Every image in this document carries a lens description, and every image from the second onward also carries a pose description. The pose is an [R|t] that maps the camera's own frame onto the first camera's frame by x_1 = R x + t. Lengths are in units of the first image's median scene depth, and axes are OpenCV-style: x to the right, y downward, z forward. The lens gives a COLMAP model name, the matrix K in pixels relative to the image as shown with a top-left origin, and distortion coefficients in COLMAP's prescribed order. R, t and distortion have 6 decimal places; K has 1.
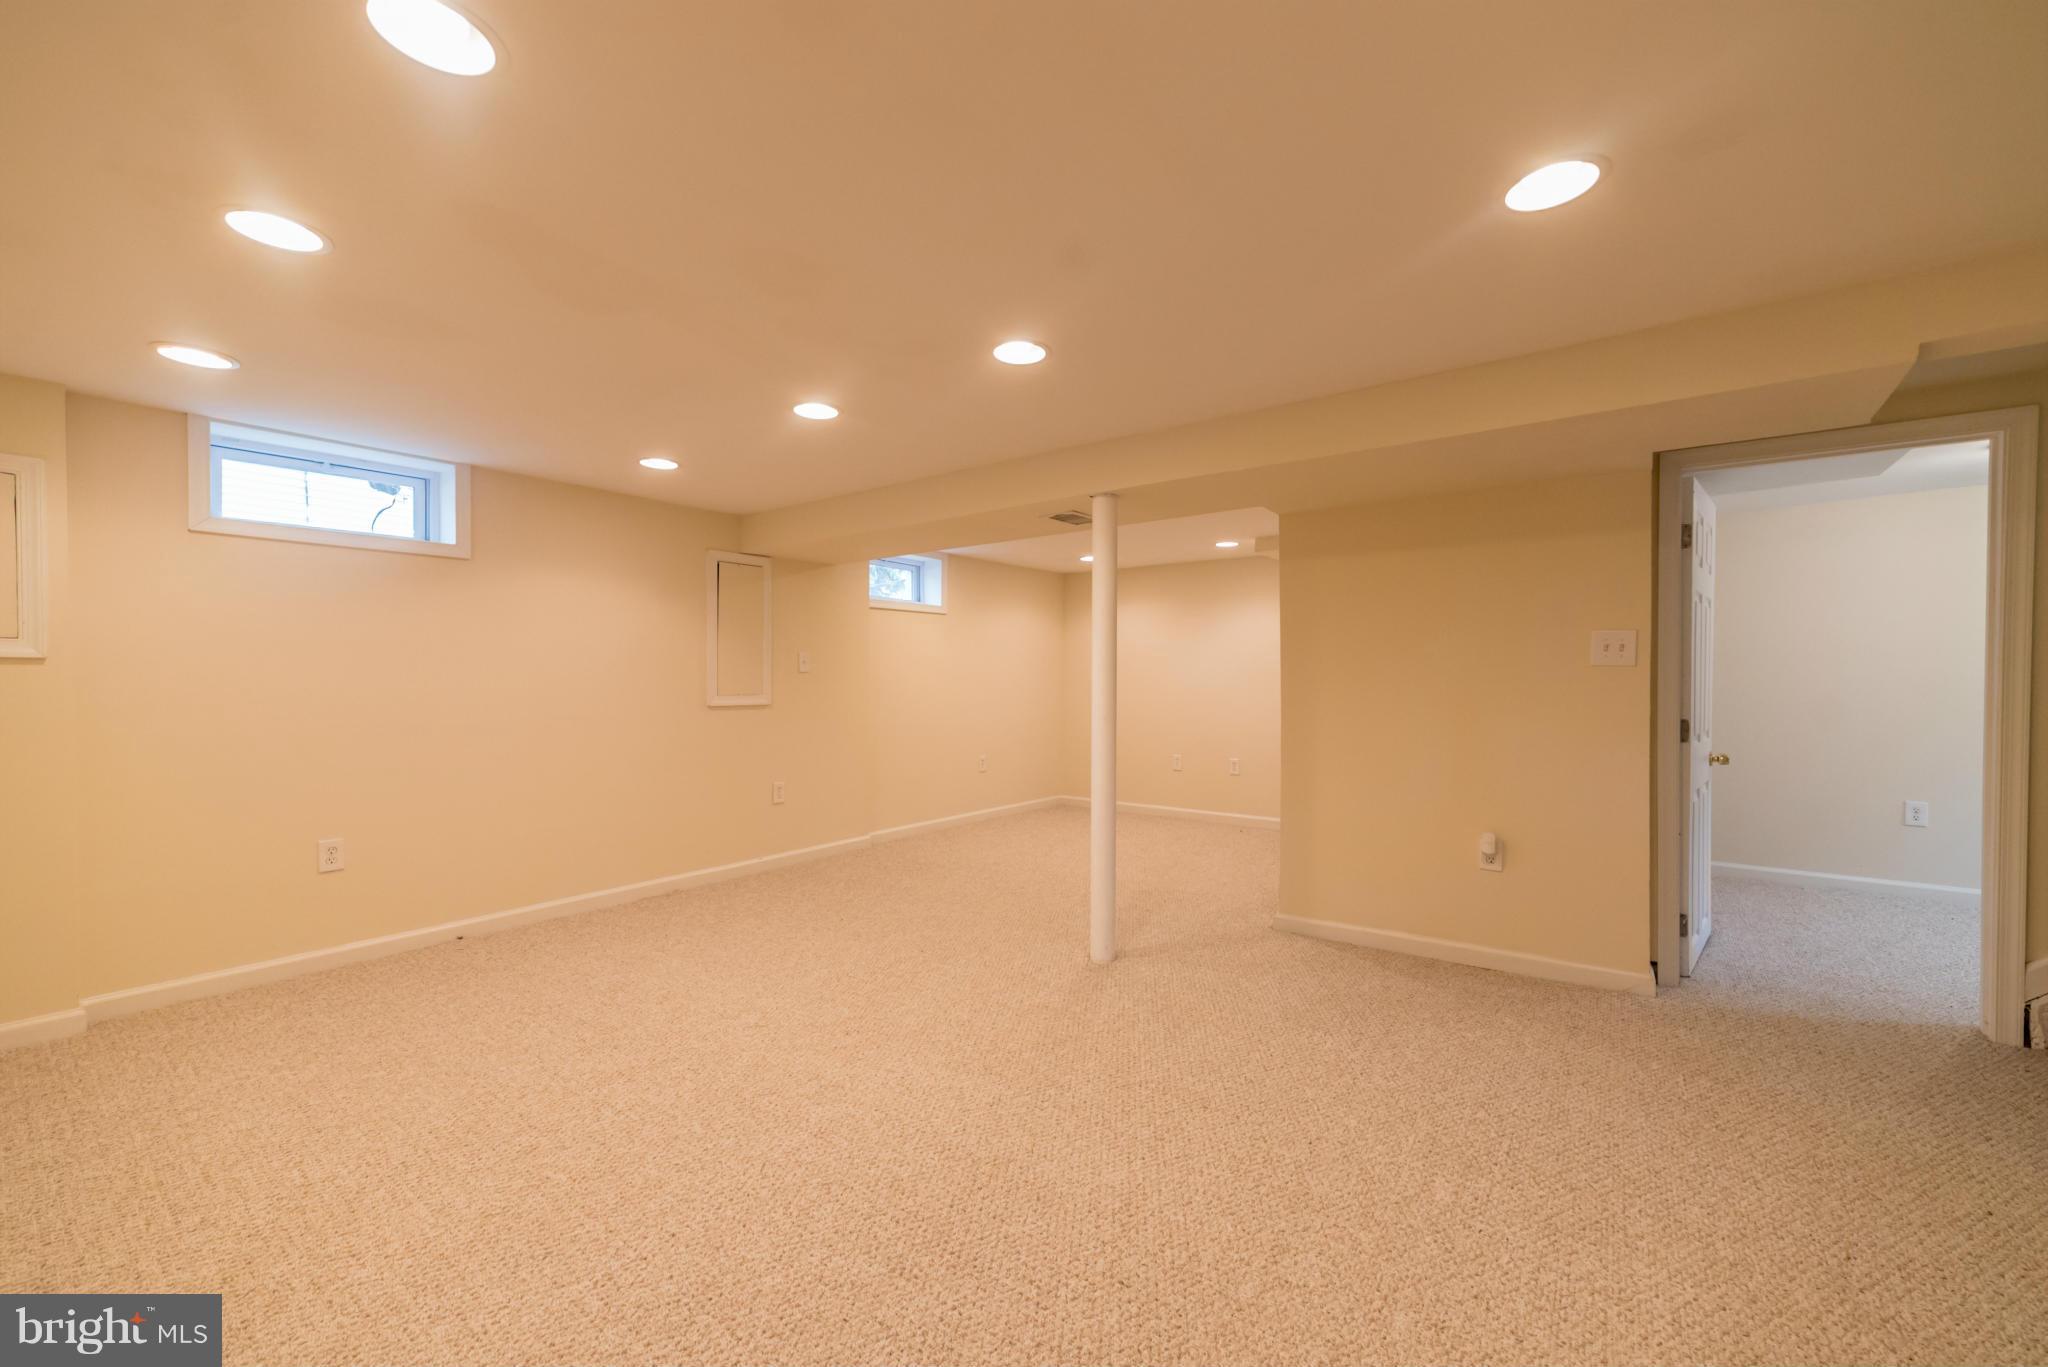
lens RADIAL K [[787.5, 0, 1024.3], [0, 787.5, 685.9], [0, 0, 1]] dist [0.002701, 0.000569]
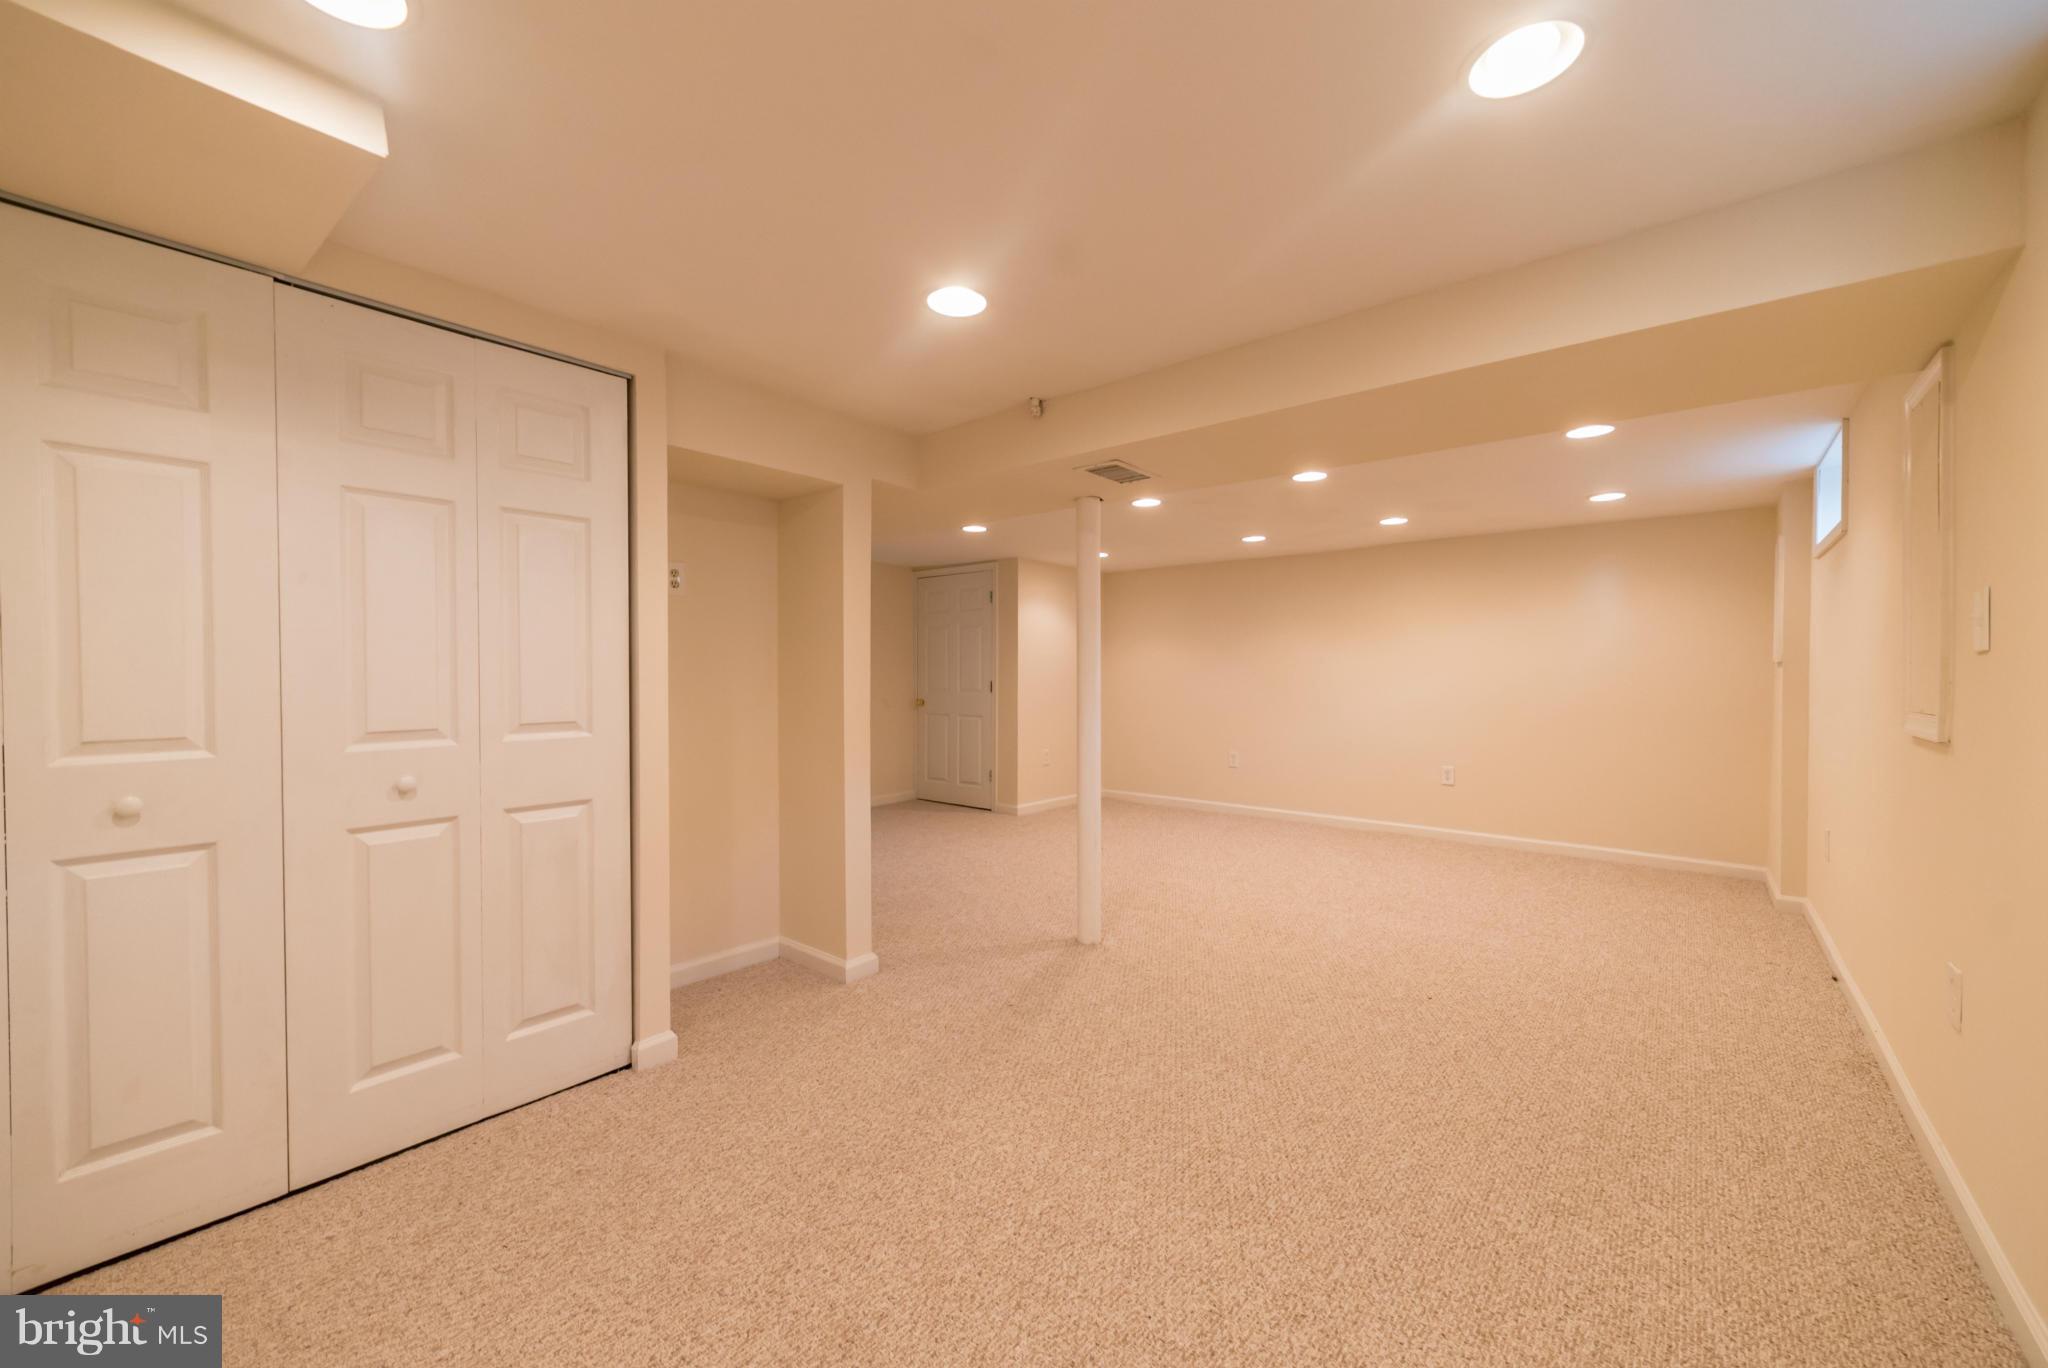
lens RADIAL K [[787.5, 0, 1024.3], [0, 787.5, 686.4], [0, 0, 1]] dist [0.002701, 0.000569]
pose [[-0.998777, -0.002210, 0.049394, 0.142930], [-0.001030, 0.999714, 0.023898, -0.019740], [-0.049432, 0.023817, -0.998493, 2.164415]]
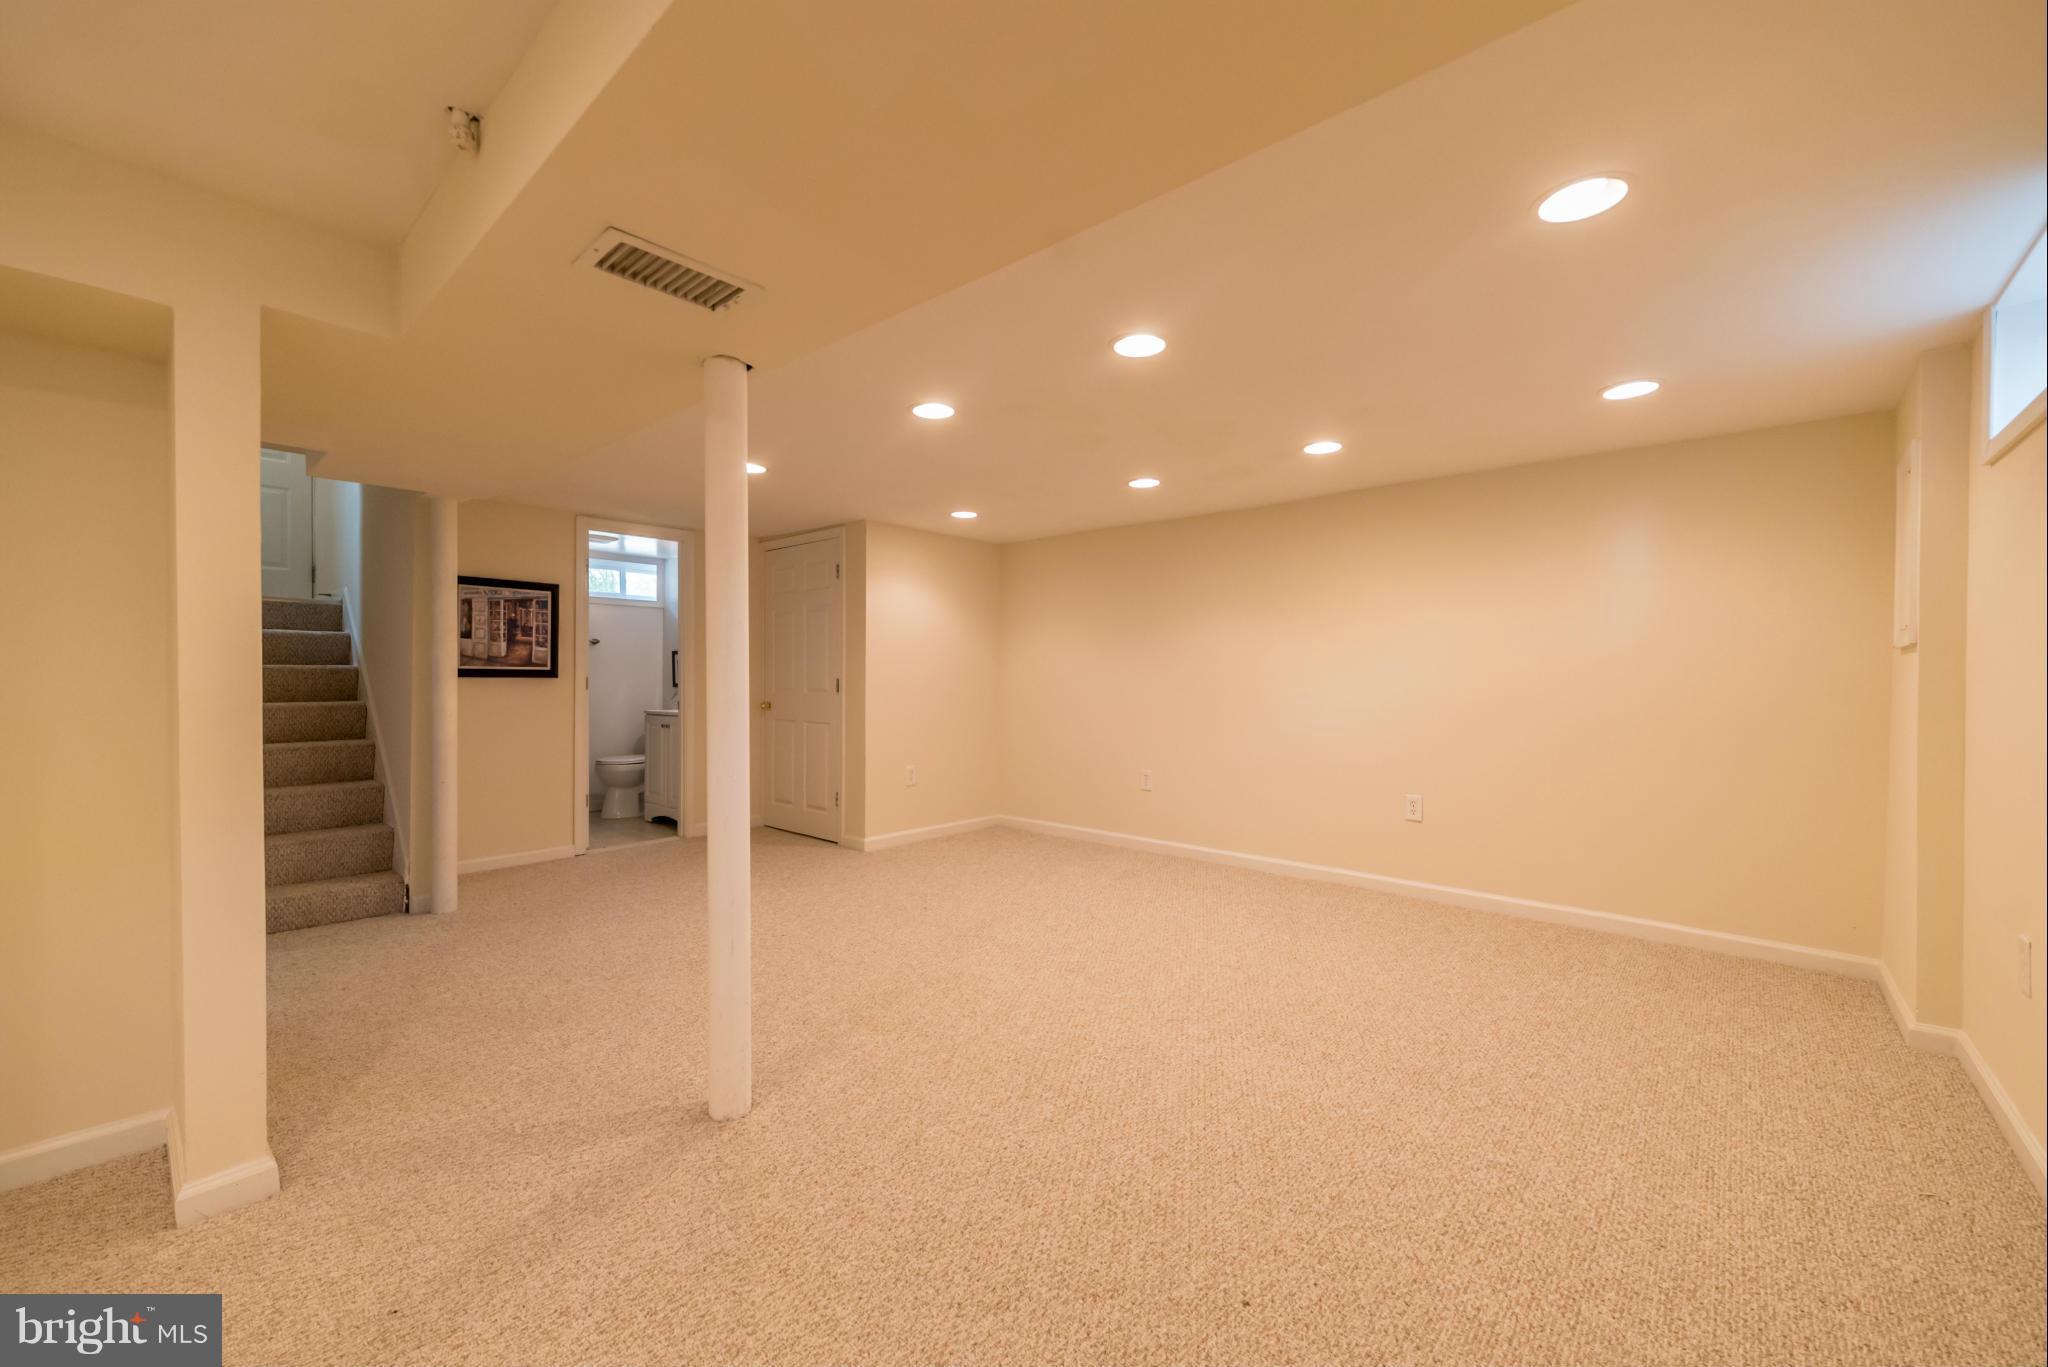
lens RADIAL K [[794.9, 0, 1027.5], [0, 794.9, 686.5], [0, 0, 1]] dist [0.001278, 0.000514]
pose [[-0.996782, -0.003085, 0.080103, -0.194958], [-0.001379, 0.999771, 0.021347, -0.002923], [-0.080151, 0.021168, -0.996558, 1.694244]]
